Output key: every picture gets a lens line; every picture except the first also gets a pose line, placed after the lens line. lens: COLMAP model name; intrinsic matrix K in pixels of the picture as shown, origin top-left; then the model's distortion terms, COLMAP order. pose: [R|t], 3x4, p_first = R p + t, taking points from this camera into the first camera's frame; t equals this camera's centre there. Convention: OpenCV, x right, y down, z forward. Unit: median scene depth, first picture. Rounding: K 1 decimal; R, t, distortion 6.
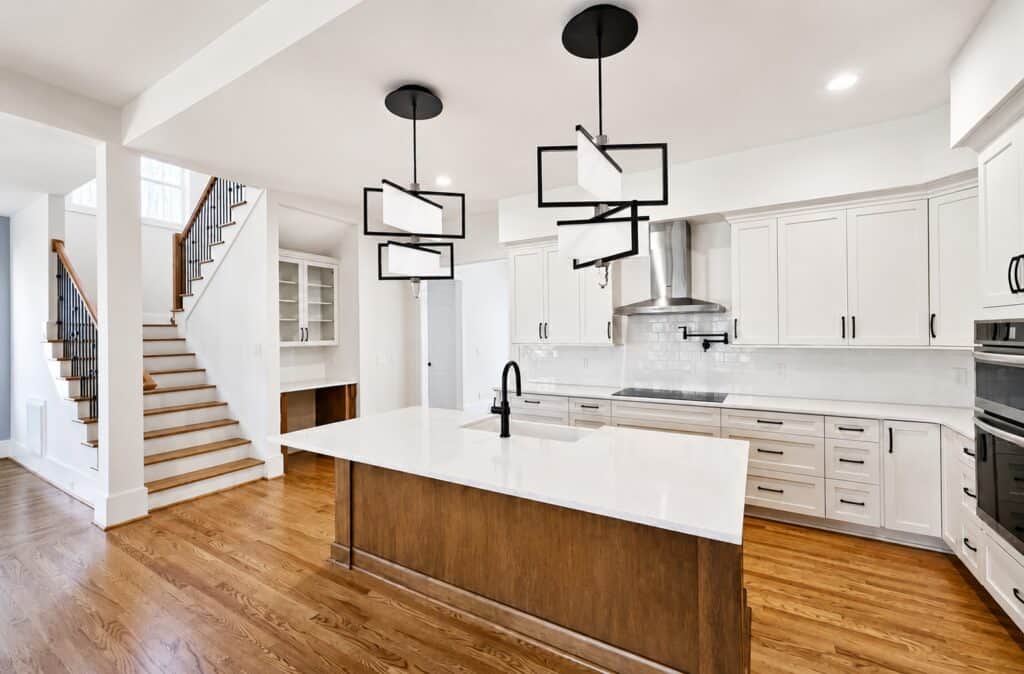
lens RADIAL K [[420.7, 0, 512.8], [0, 420.7, 331.9], [0, 0, 1]] dist [0.002042, 0.000309]
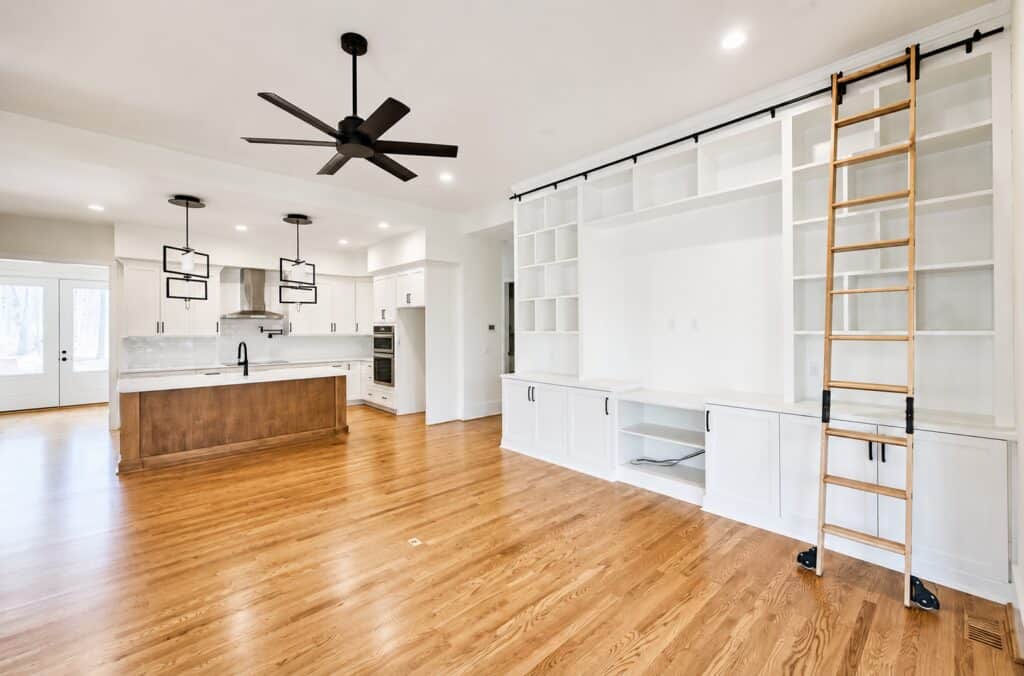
lens RADIAL K [[420.7, 0, 512.8], [0, 420.7, 332.9], [0, 0, 1]] dist [0.002042, 0.000309]
pose [[0.274772, -0.000938, 0.961509, -1.606015], [-0.005280, 0.999983, 0.002485, 0.012028], [-0.961495, -0.005760, 0.274762, -0.870551]]
